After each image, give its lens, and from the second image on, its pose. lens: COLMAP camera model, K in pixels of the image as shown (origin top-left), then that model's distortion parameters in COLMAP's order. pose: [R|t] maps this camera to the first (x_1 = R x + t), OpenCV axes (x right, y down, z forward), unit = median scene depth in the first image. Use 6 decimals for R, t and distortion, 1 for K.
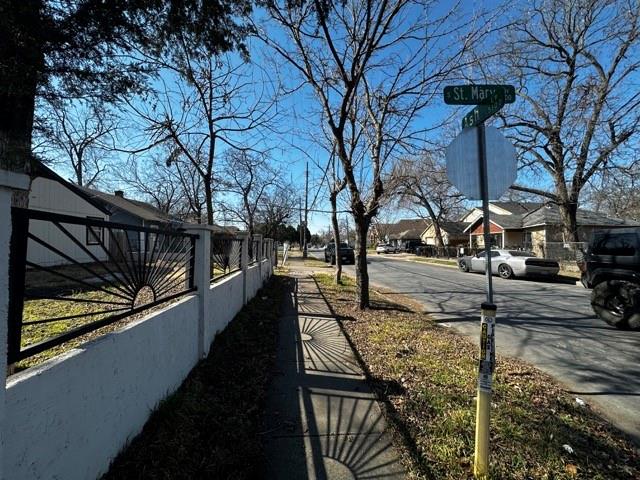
lens RADIAL K [[255.9, 0, 319.2], [0, 255.9, 240.3], [0, 0, 1]] dist [-0.000276, 0.000111]
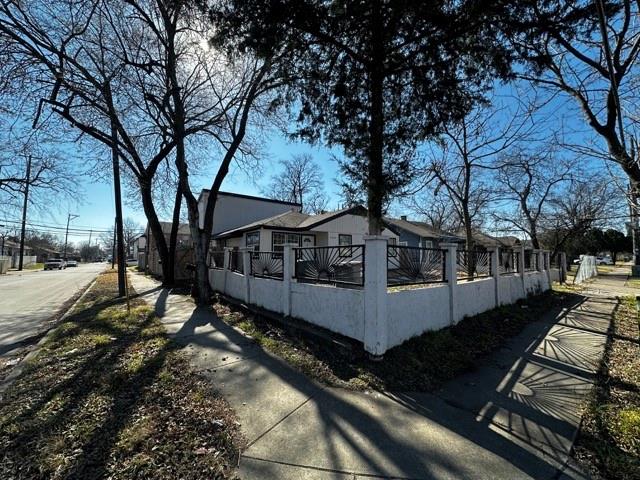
lens RADIAL K [[255.9, 0, 319.2], [0, 255.9, 240.3], [0, 0, 1]] dist [-0.000276, 0.000111]
pose [[0.553292, -0.055352, -0.831147, 0.230380], [0.014213, 0.998272, -0.057021, 0.001245], [0.832866, 0.019736, 0.553122, -0.315236]]
